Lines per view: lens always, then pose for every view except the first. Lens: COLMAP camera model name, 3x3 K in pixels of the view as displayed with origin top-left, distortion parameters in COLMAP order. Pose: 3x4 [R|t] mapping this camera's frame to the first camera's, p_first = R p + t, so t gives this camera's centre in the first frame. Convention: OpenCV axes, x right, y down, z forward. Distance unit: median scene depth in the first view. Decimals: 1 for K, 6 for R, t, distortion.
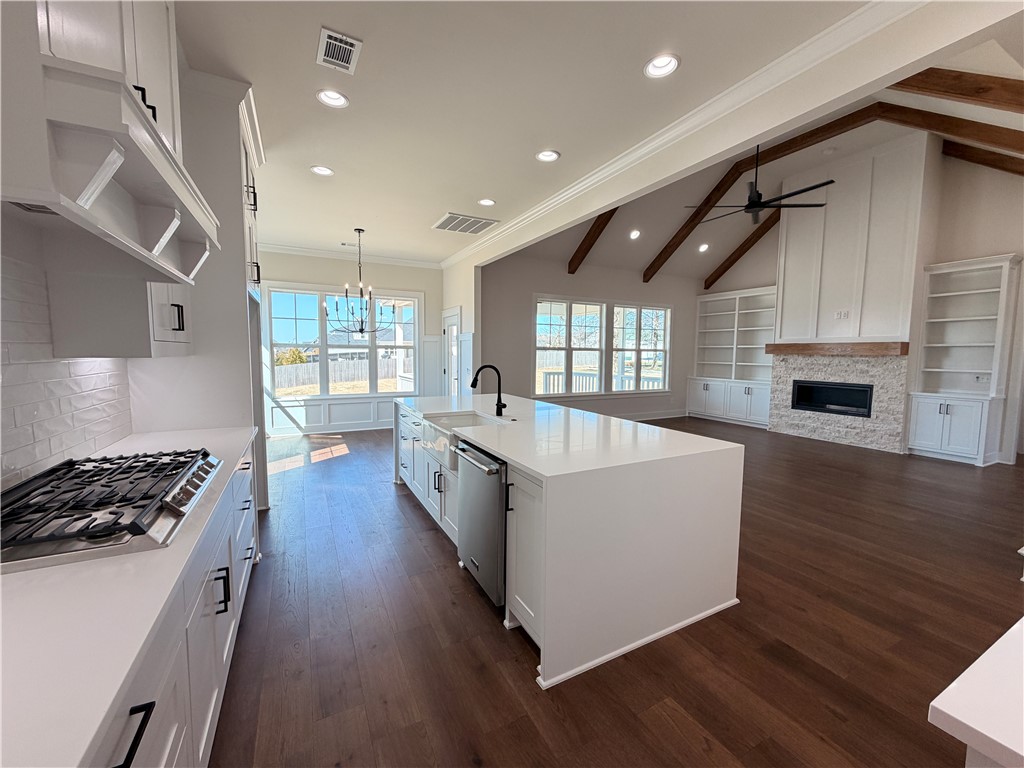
lens RADIAL K [[408.5, 0, 511.3], [0, 408.5, 385.5], [0, 0, 1]] dist [-0.000969, 0.000398]
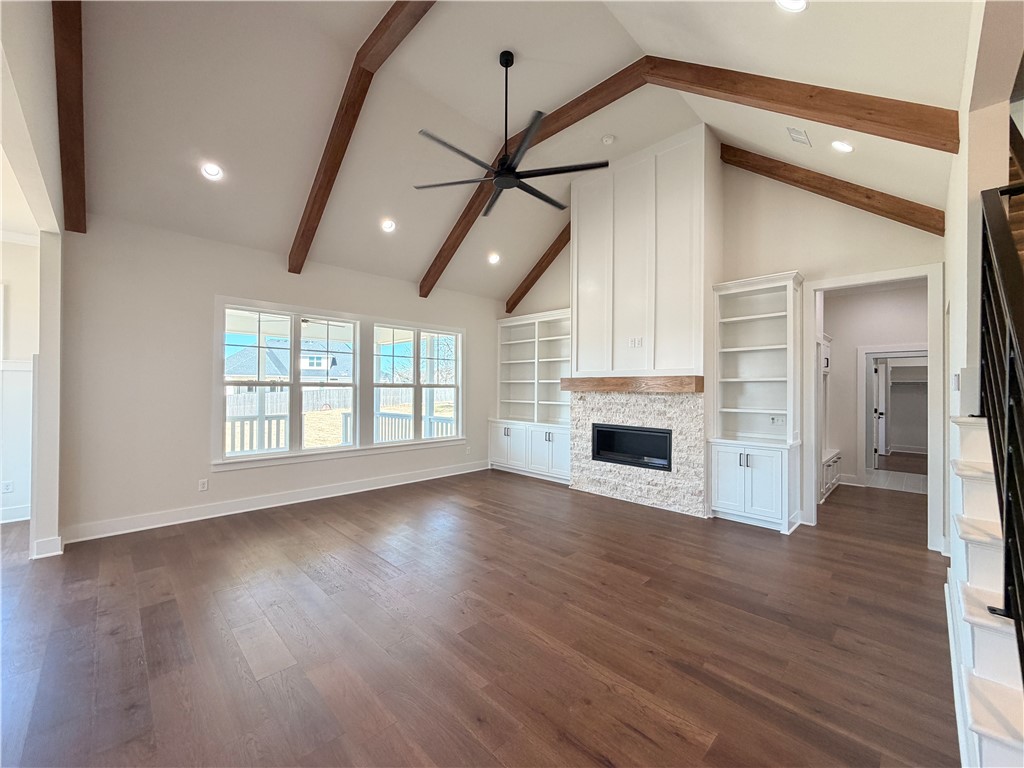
lens RADIAL K [[408.5, 0, 511.3], [0, 408.5, 385.5], [0, 0, 1]] dist [-0.000969, 0.000398]
pose [[0.954361, 0.001684, 0.298651, 0.304387], [0.024545, 0.996159, -0.084053, -0.024112], [-0.297645, 0.087548, 0.950654, 0.286174]]
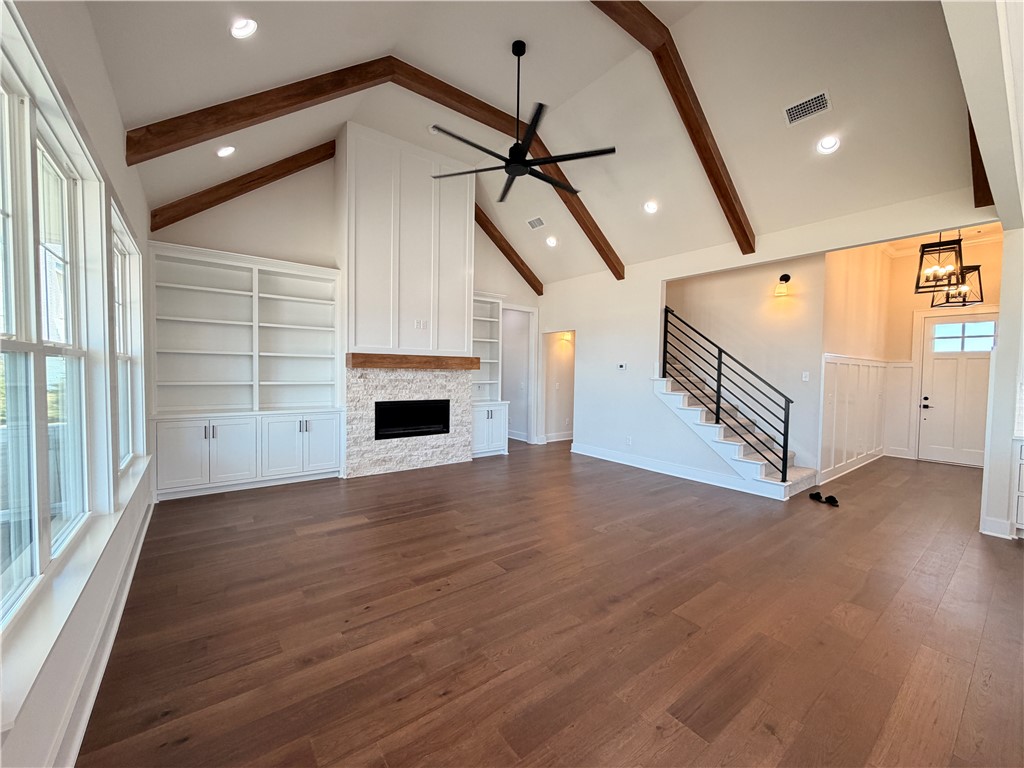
lens RADIAL K [[408.5, 0, 511.3], [0, 408.5, 385.5], [0, 0, 1]] dist [-0.000969, 0.000398]
pose [[-0.176370, -0.048613, 0.983123, -0.097253], [0.064173, 0.996087, 0.060766, -0.074422], [-0.982230, 0.073807, -0.172560, 0.885680]]
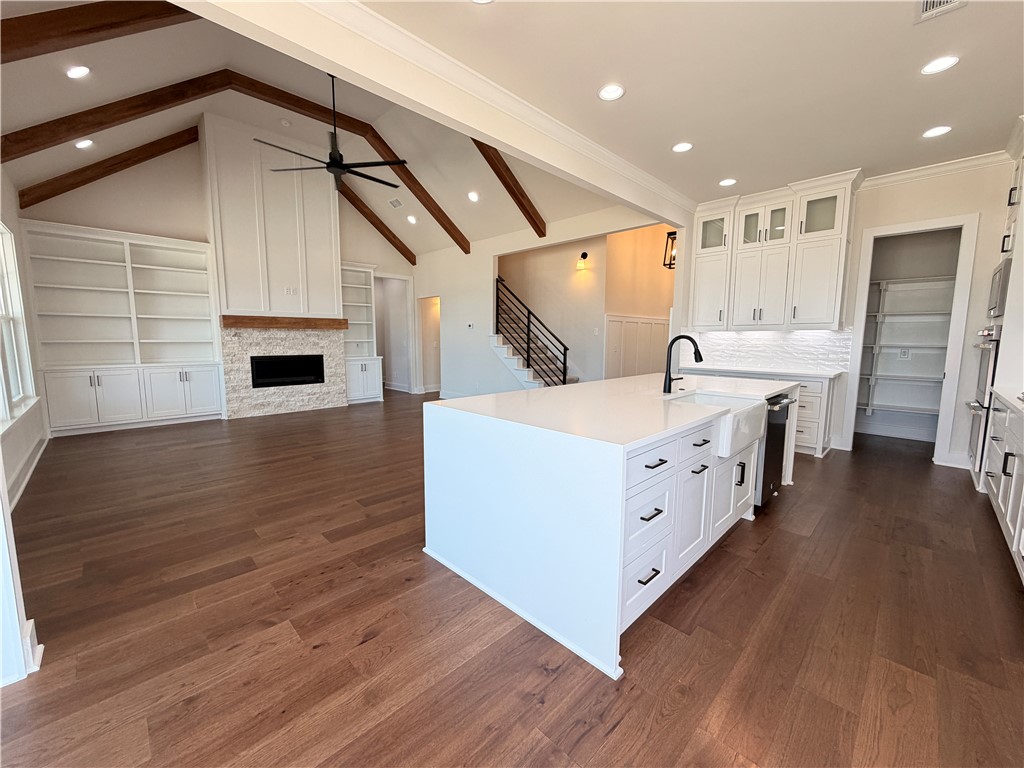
lens RADIAL K [[408.5, 0, 511.3], [0, 408.5, 385.5], [0, 0, 1]] dist [-0.000969, 0.000398]
pose [[-0.299113, -0.122822, 0.946280, -0.354105], [0.071226, 0.986041, 0.150497, -0.045771], [-0.951556, 0.112415, -0.286190, 0.719019]]
